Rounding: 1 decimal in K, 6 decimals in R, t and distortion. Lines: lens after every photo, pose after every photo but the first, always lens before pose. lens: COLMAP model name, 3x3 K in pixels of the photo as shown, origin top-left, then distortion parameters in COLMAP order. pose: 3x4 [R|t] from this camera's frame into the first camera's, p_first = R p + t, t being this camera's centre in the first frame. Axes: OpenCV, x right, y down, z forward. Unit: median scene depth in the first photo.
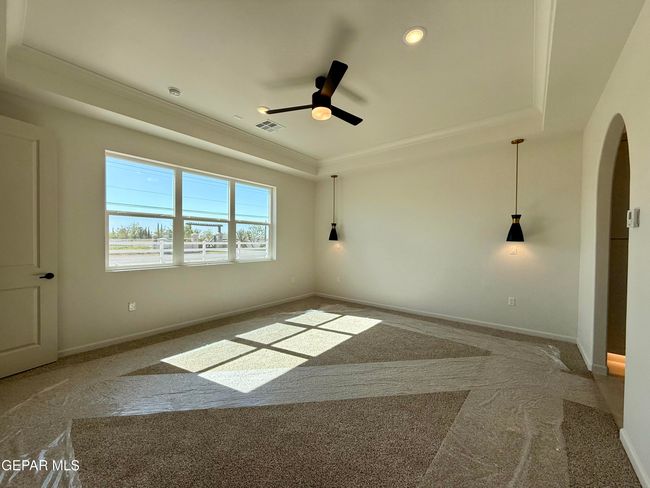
lens RADIAL K [[266.7, 0, 325.0], [0, 266.7, 244.0], [0, 0, 1]] dist [-0.001403, -0.000175]
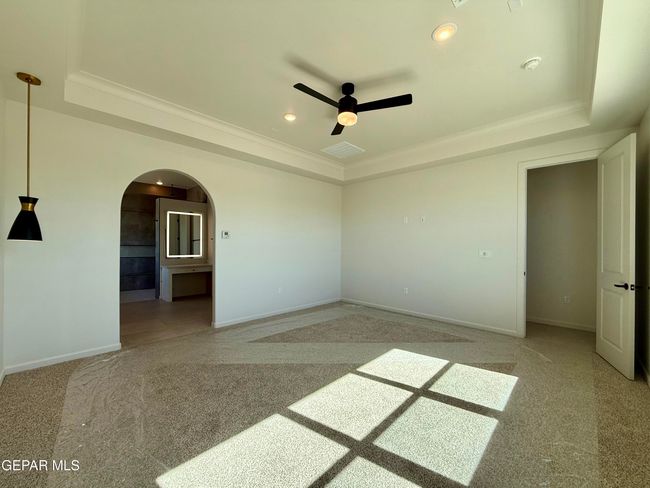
lens RADIAL K [[266.7, 0, 325.0], [0, 266.7, 244.0], [0, 0, 1]] dist [-0.001403, -0.000175]
pose [[-0.995366, -0.017203, 0.094605, -0.033050], [-0.015945, 0.999774, 0.014036, -0.026249], [-0.094825, 0.012463, -0.995416, 1.938066]]
